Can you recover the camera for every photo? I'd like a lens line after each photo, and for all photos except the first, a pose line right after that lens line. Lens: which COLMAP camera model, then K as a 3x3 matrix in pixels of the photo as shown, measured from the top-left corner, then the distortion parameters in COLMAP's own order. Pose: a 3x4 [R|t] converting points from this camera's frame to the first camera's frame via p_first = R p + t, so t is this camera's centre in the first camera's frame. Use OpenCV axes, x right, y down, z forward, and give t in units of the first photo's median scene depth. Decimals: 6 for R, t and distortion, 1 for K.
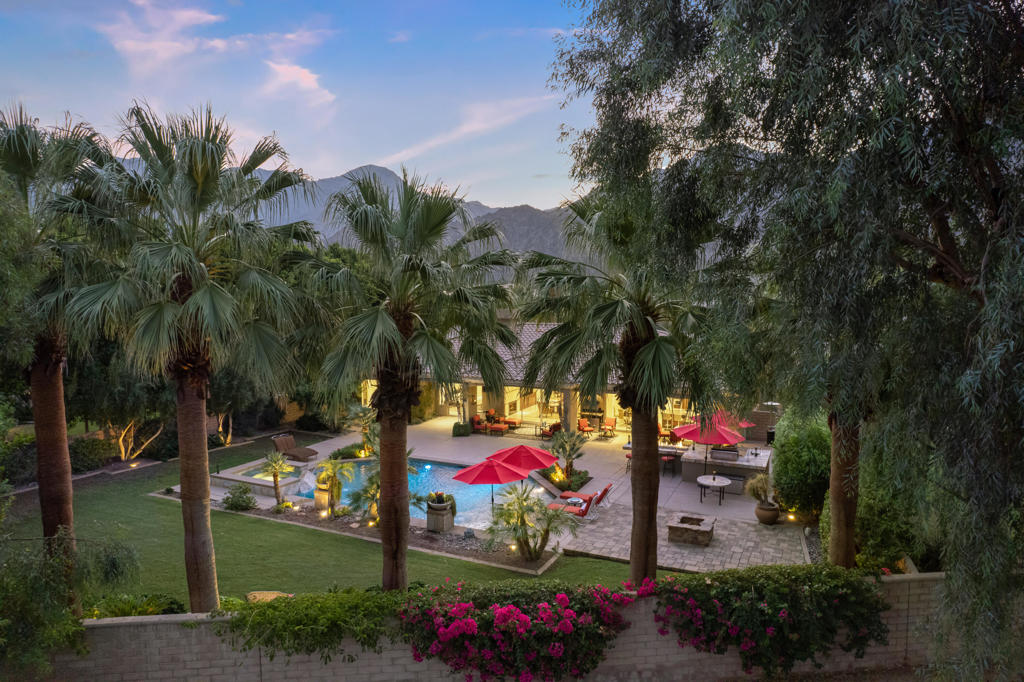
lens RADIAL K [[653.3, 0, 512.0], [0, 653.3, 341.0], [0, 0, 1]] dist [-0.082500, 0.077186]
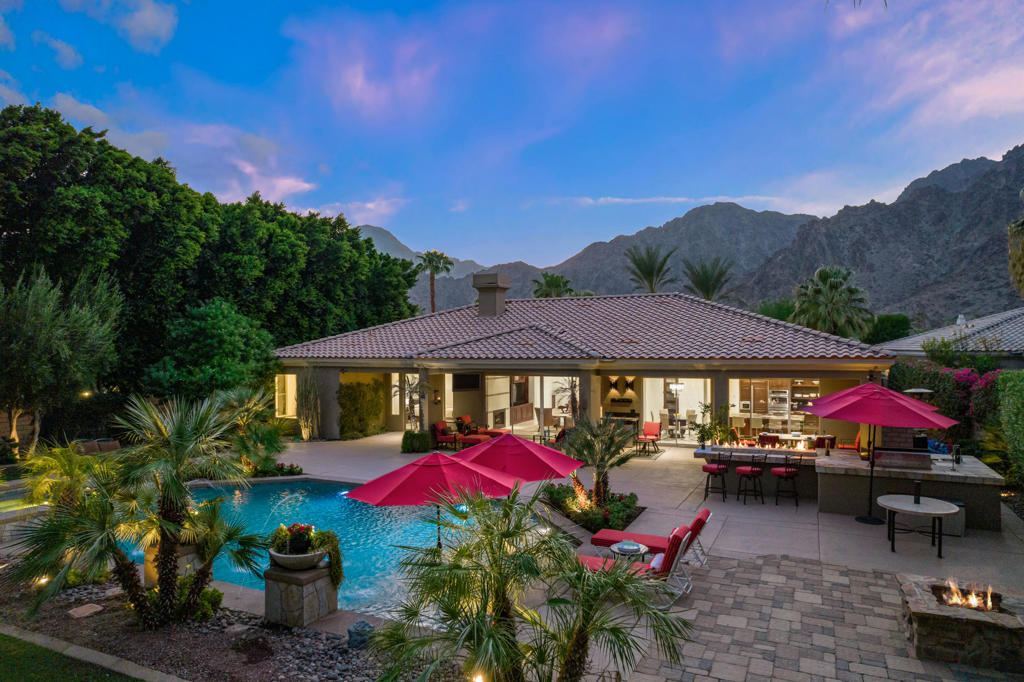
lens RADIAL K [[653.3, 0, 512.0], [0, 653.3, 341.0], [0, 0, 1]] dist [-0.082500, 0.077186]
pose [[0.999960, 0.000702, 0.008874, 0.013590], [0.000109, 0.995843, -0.091091, 0.134819], [-0.008902, 0.091088, 0.995803, 0.510894]]
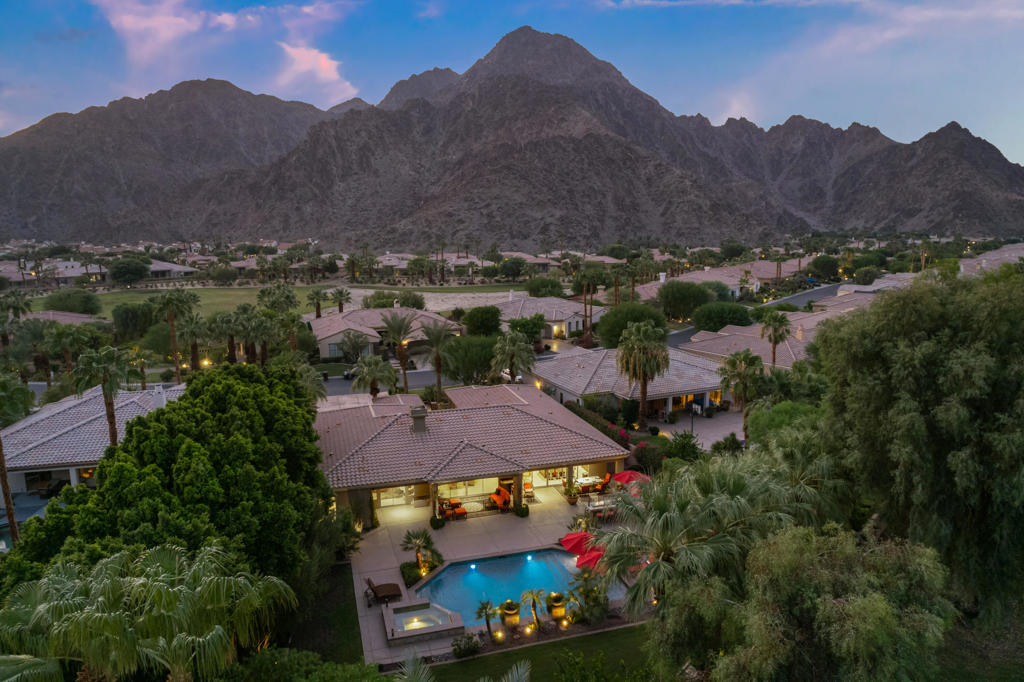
lens RADIAL K [[653.3, 0, 512.0], [0, 653.3, 341.0], [0, 0, 1]] dist [-0.082500, 0.077186]
pose [[0.746801, -0.108032, 0.656215, -1.034144], [0.063317, 0.993786, 0.091549, -0.435257], [-0.662027, -0.026819, 0.749000, -0.003481]]
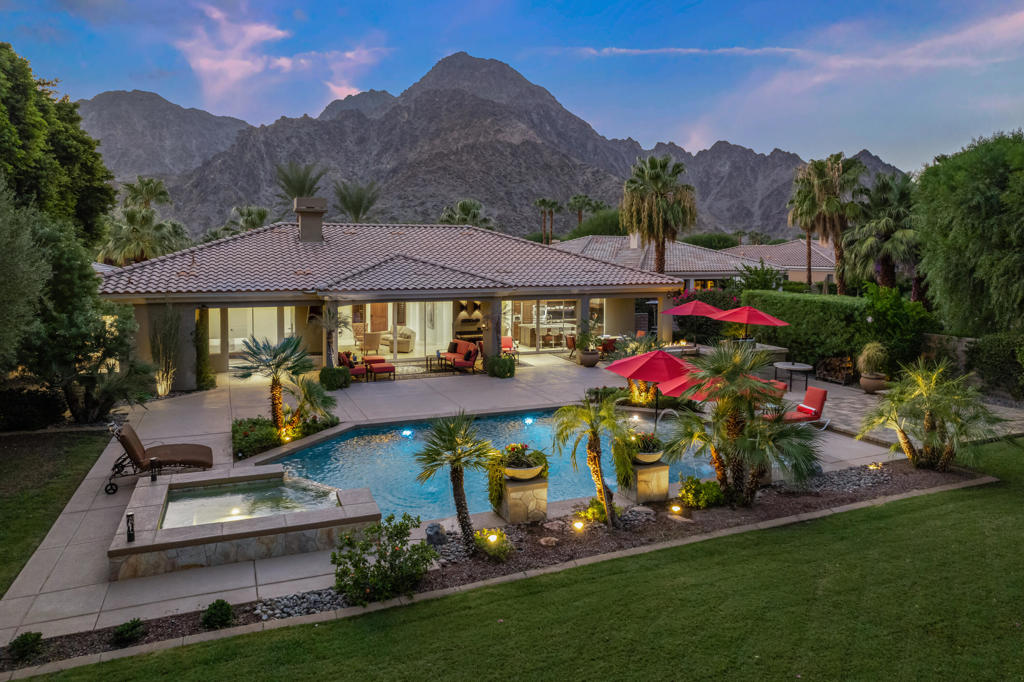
lens RADIAL K [[666.9, 0, 509.7], [0, 666.9, 281.5], [0, 0, 1]] dist [-0.046239, 0.000854]
pose [[0.680102, -0.024025, 0.732724, -0.581986], [0.053655, 0.998414, -0.017066, 0.092720], [-0.731152, 0.050921, 0.680312, 0.639224]]
